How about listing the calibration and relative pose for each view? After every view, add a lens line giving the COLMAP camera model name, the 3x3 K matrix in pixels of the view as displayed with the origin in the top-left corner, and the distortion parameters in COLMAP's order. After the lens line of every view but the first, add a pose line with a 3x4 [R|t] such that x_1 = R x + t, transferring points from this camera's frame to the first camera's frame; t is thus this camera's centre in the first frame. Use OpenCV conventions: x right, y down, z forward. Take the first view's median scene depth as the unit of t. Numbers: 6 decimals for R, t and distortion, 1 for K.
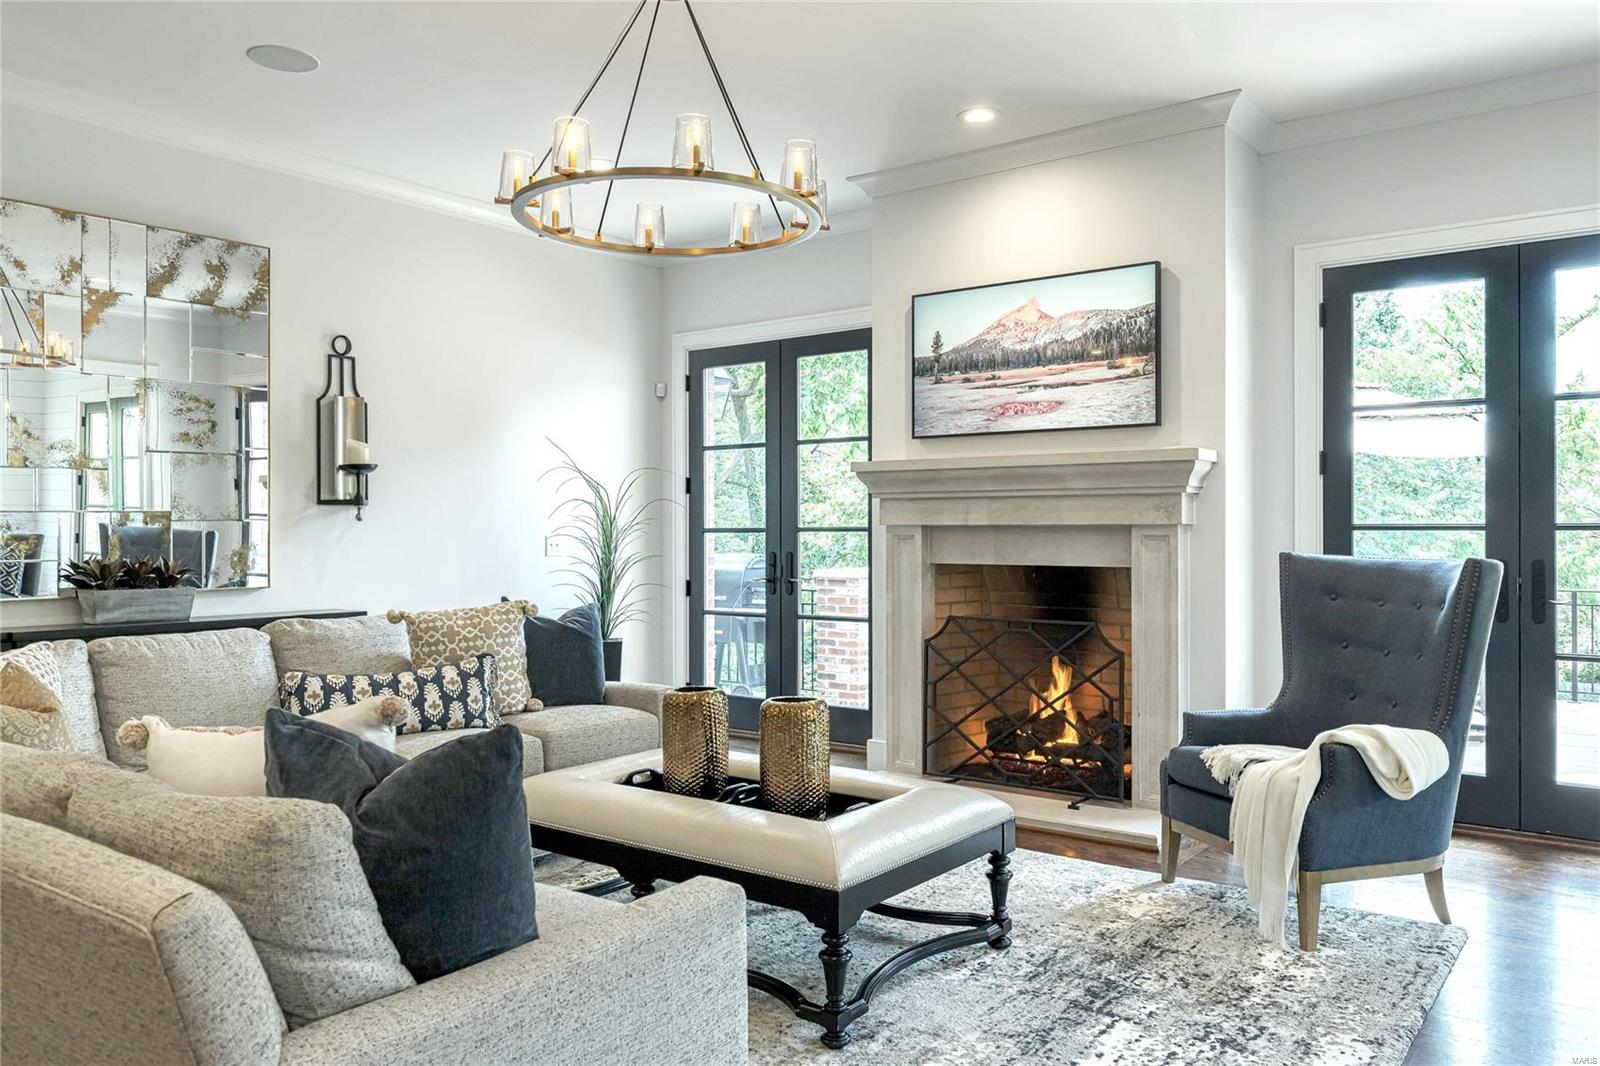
lens RADIAL K [[1176.2, 0, 789.1], [0, 1176.2, 532.0], [0, 0, 1]] dist [-0.005469, -0.000615]
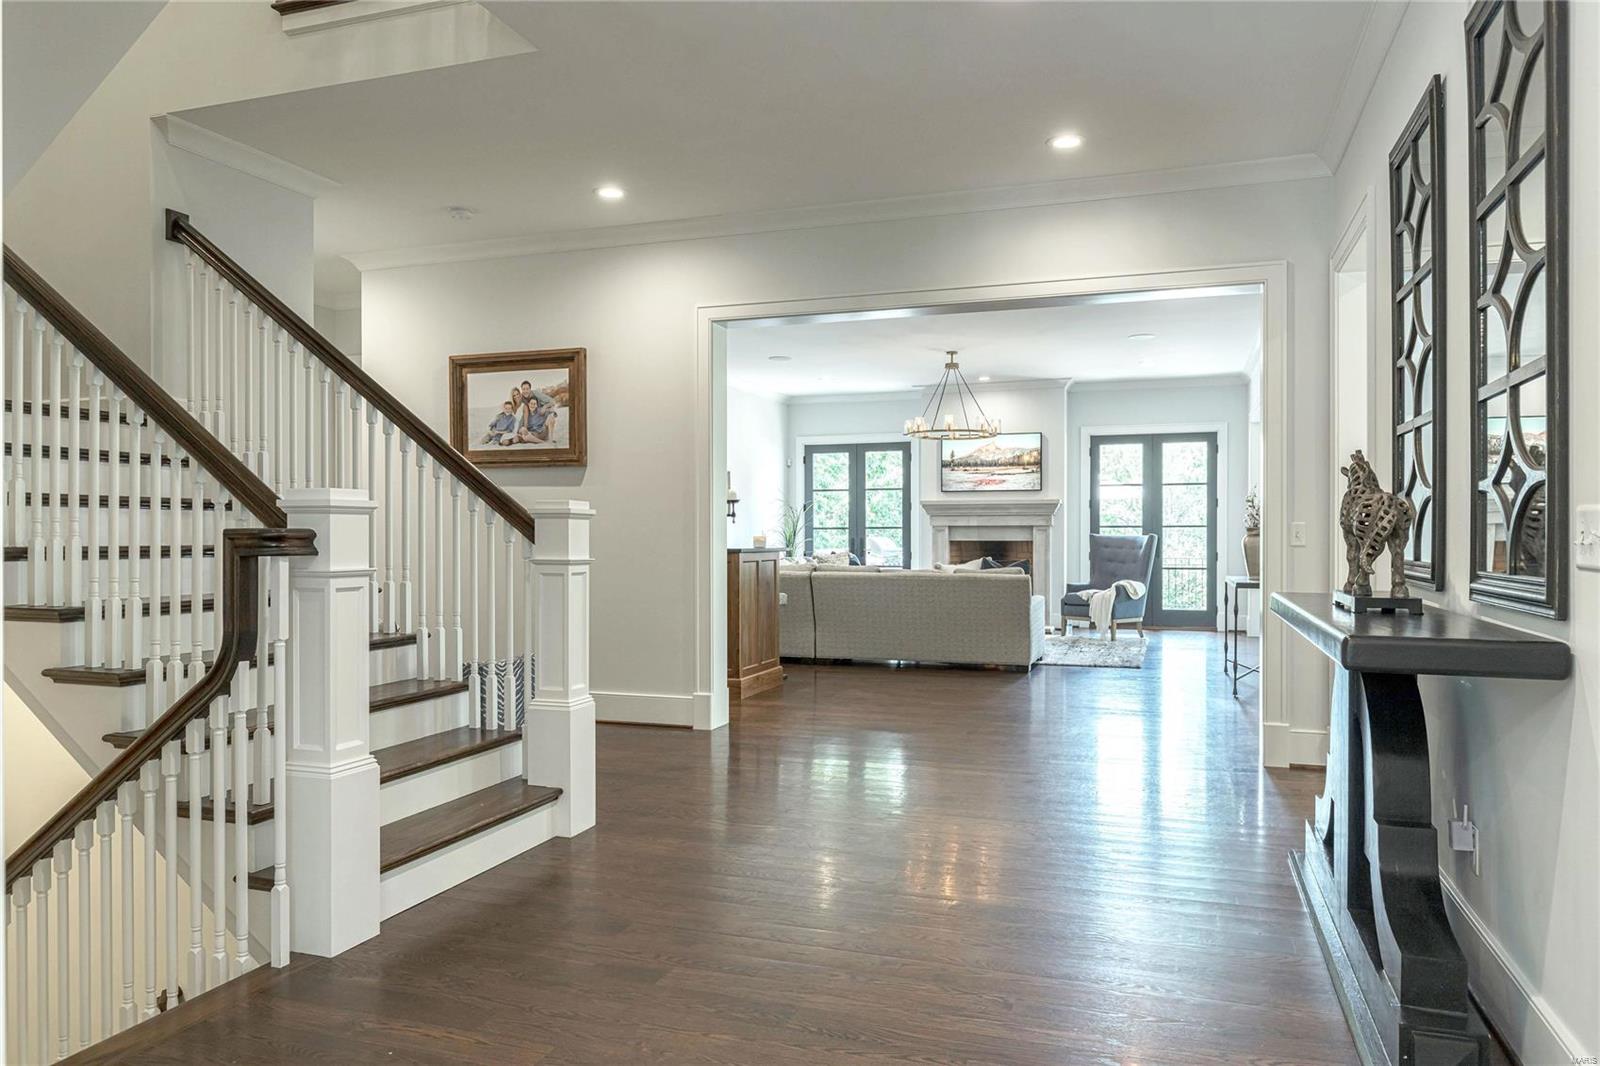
lens RADIAL K [[1117.8, 0, 798.5], [0, 1117.8, 539.0], [0, 0, 1]] dist [0.000356, -0.000635]
pose [[0.947572, -0.002586, 0.319531, -1.073436], [0.002074, 0.999996, 0.001944, 0.019099], [-0.319534, -0.001180, 0.947574, -1.330918]]
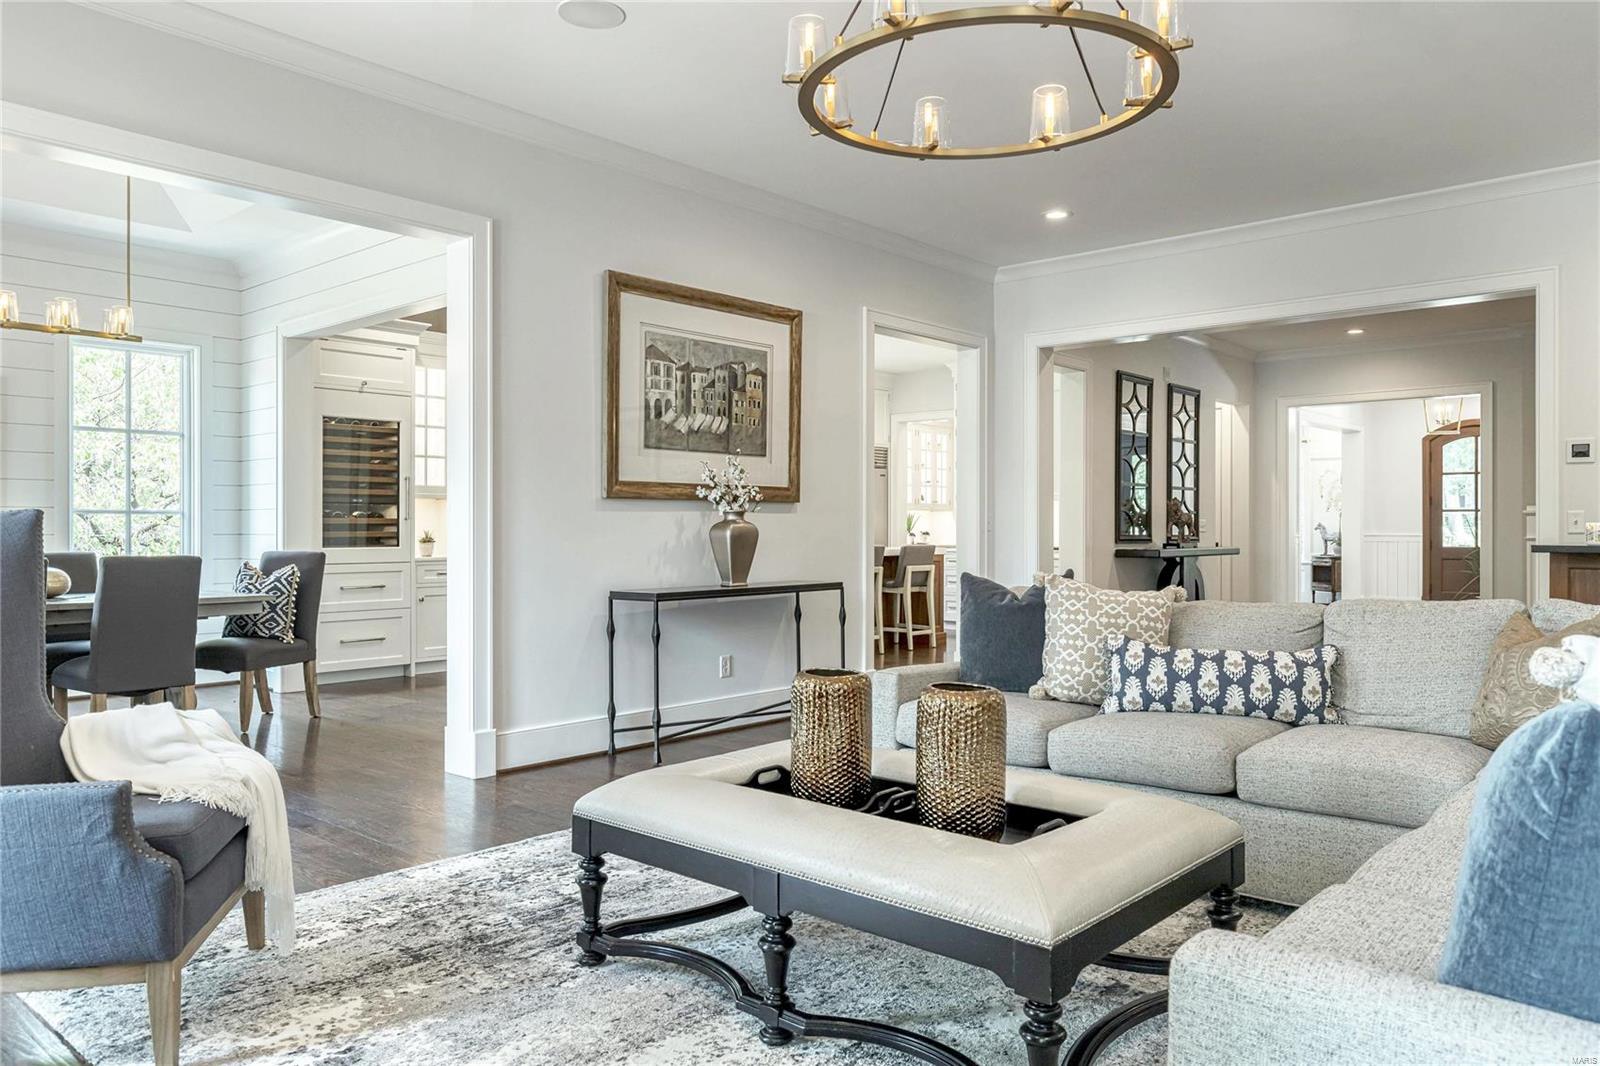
lens RADIAL K [[1101.9, 0, 814.3], [0, 1101.9, 527.4], [0, 0, 1]] dist [-0.006551, -0.005716]
pose [[-0.998318, -0.003145, 0.057884, -0.019765], [-0.002982, 0.999991, 0.002893, 0.021397], [-0.057893, 0.002715, -0.998319, 1.216991]]
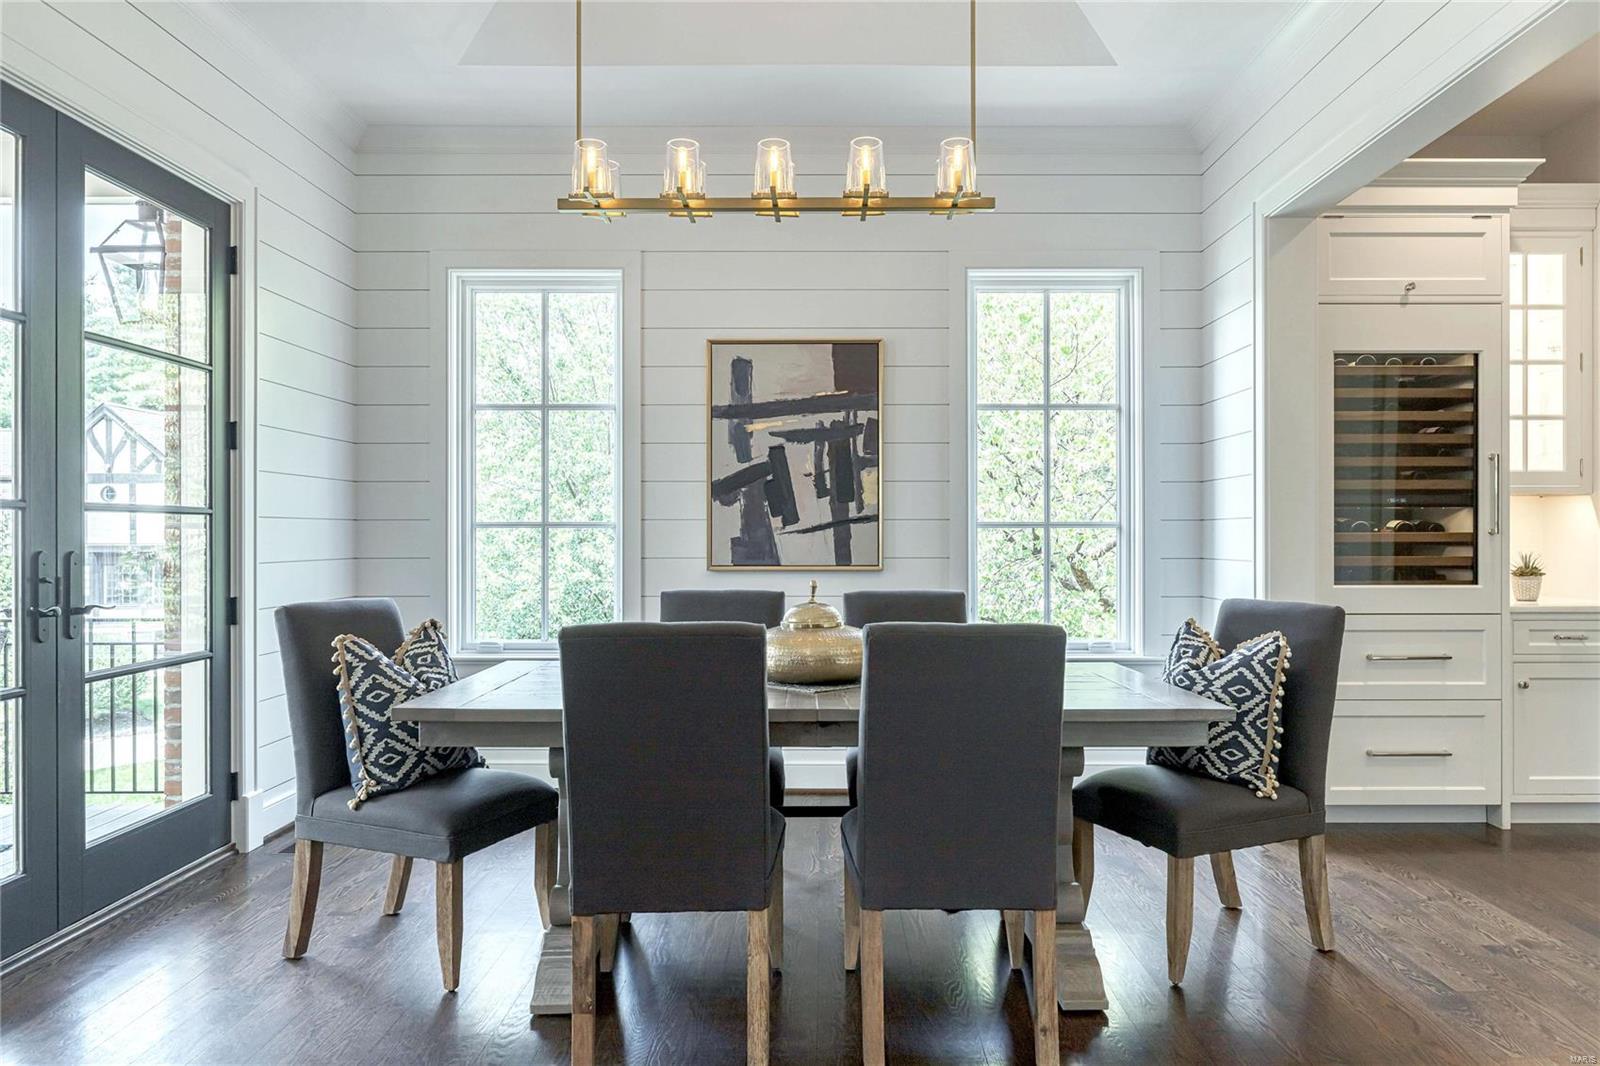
lens RADIAL K [[1072.4, 0, 822.3], [0, 1072.4, 532.9], [0, 0, 1]] dist [-0.002028, 0.000220]
pose [[-0.608155, 0.000180, 0.793819, 0.332330], [0.001417, 0.999999, 0.000859, 0.013544], [-0.793817, 0.001647, -0.608154, 0.551900]]
